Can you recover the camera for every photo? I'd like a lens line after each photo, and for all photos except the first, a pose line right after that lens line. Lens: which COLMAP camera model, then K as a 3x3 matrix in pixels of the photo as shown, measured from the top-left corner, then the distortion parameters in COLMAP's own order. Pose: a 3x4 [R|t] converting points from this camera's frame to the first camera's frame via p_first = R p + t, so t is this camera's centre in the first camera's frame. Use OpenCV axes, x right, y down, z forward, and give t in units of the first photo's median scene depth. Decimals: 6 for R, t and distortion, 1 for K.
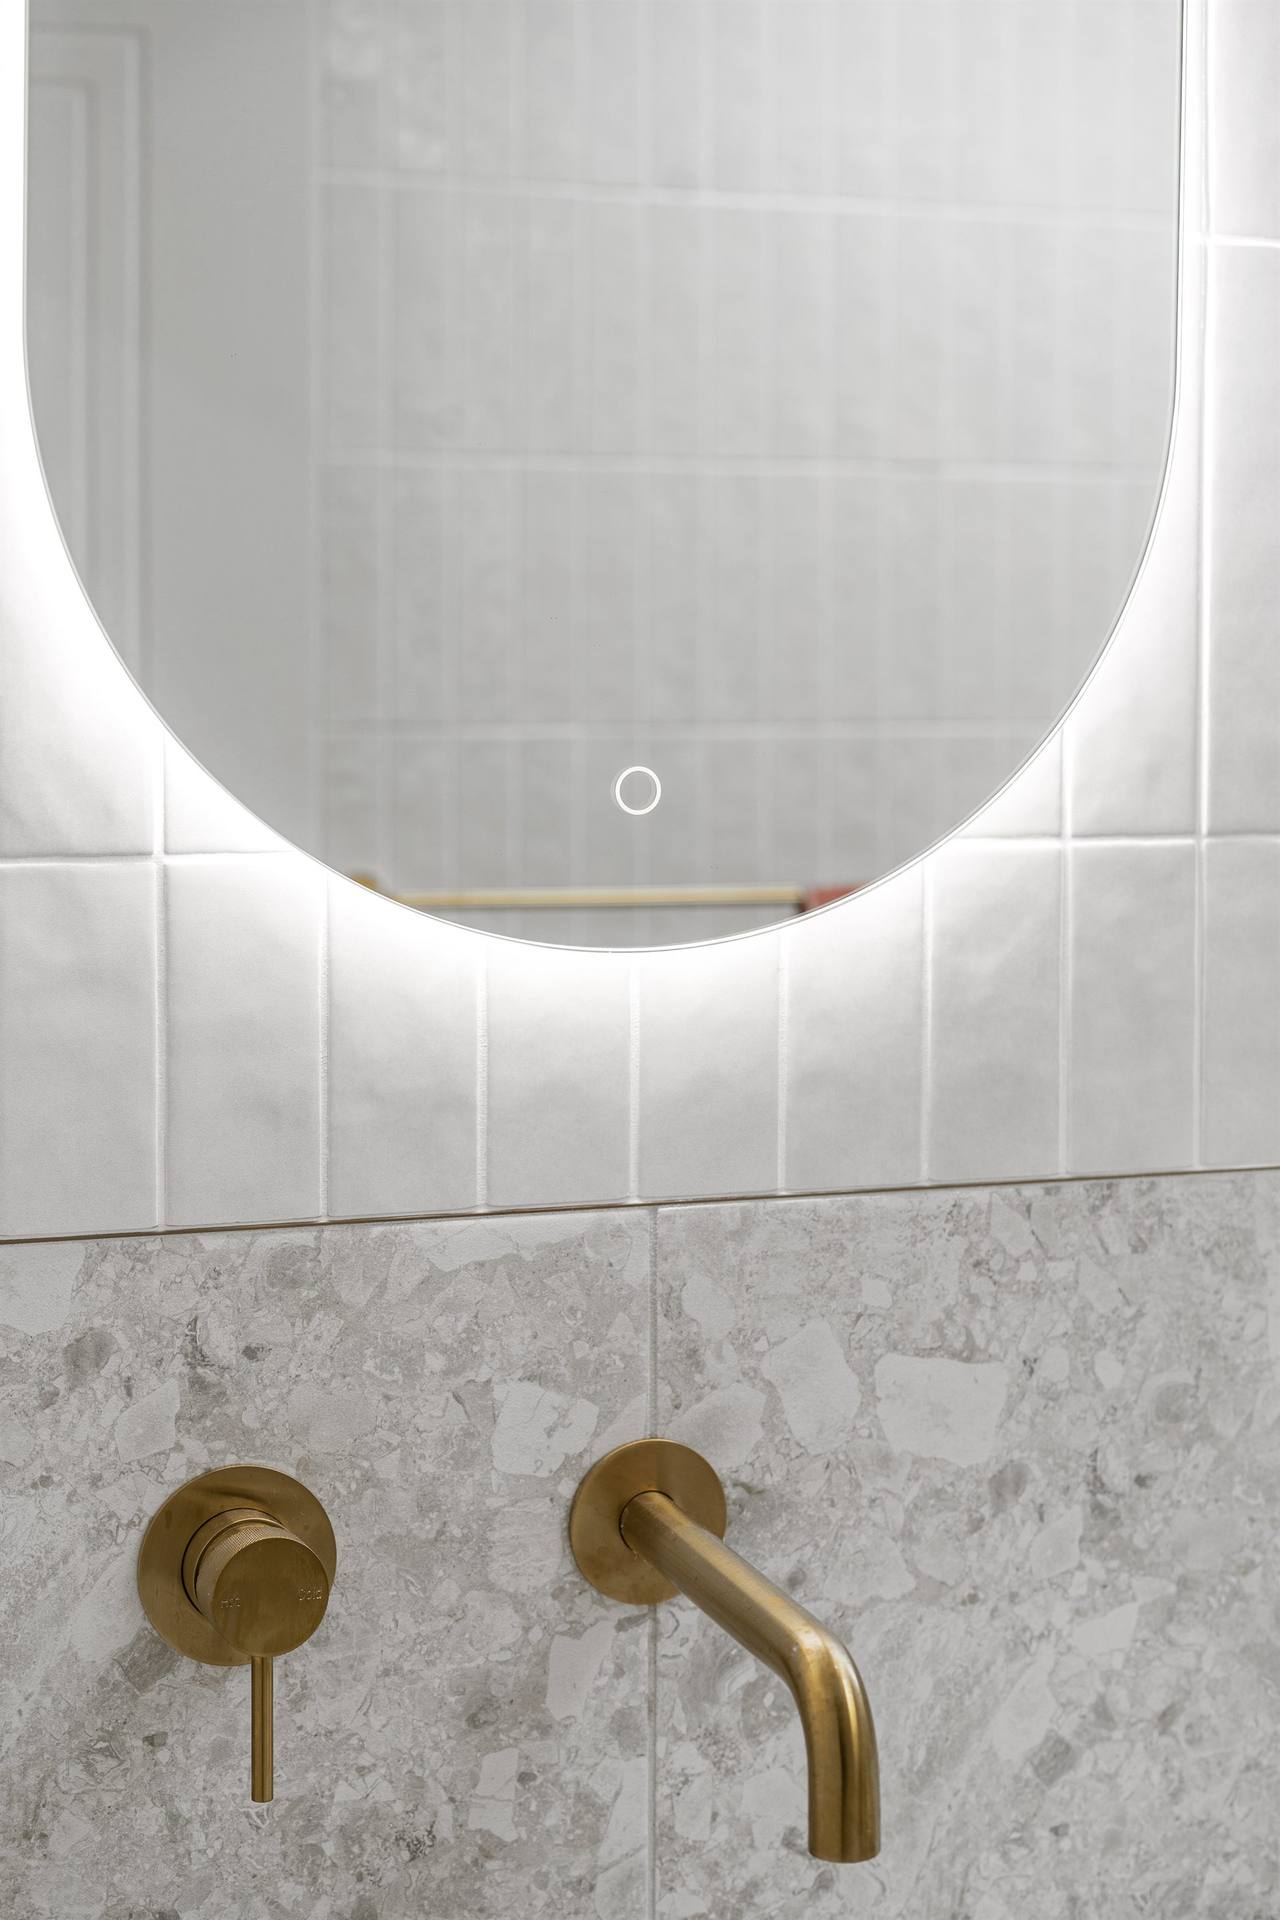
lens RADIAL K [[2214.7, 0, 640.0], [0, 2214.7, 960.0], [0, 0, 1]] dist [-0.004687, -0.014089]
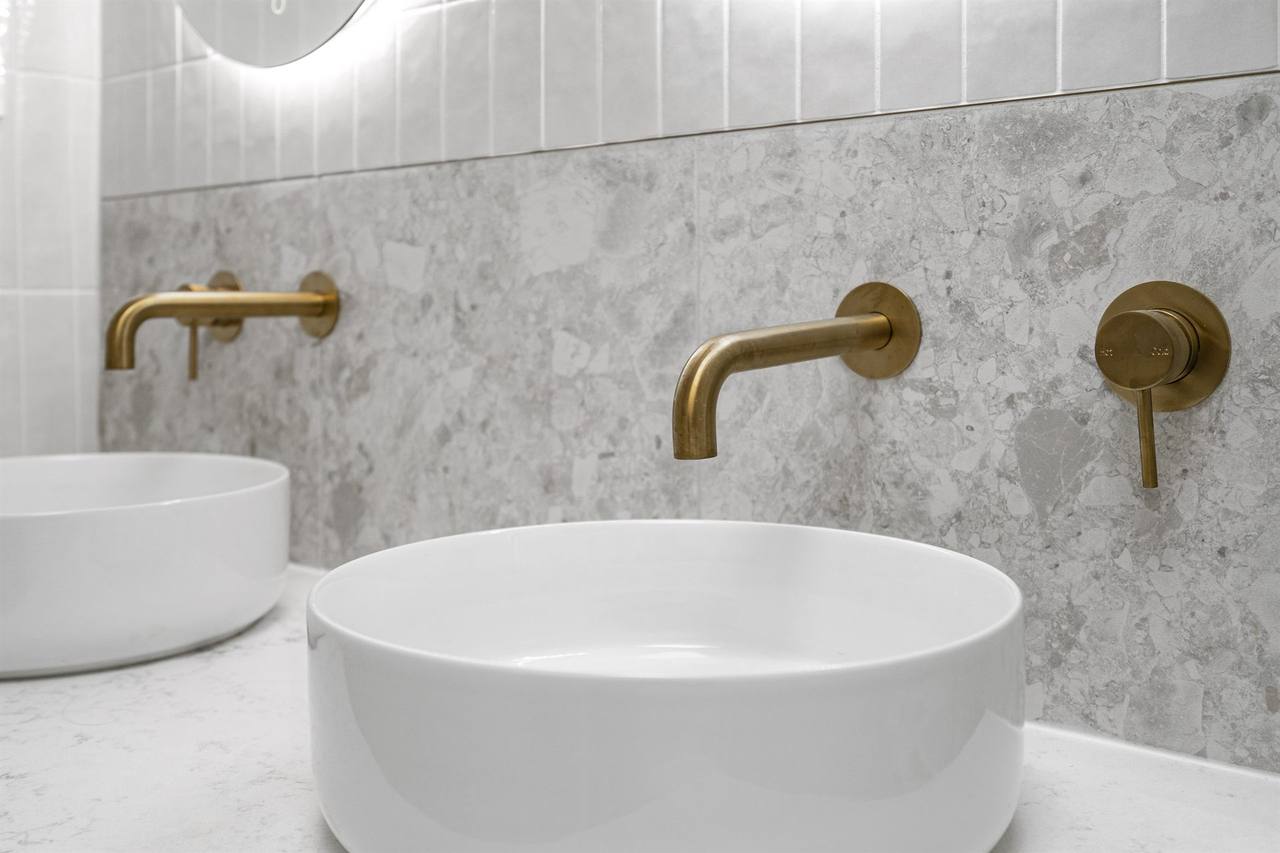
lens RADIAL K [[1476.5, 0, 640.0], [0, 1476.5, 426.5], [0, 0, 1]] dist [-0.004687, -0.014089]
pose [[0.539039, 0.060051, -0.840137, 1.504000], [-0.059711, 0.997670, 0.033000, 0.293594], [0.840161, 0.032377, 0.541369, 0.378265]]
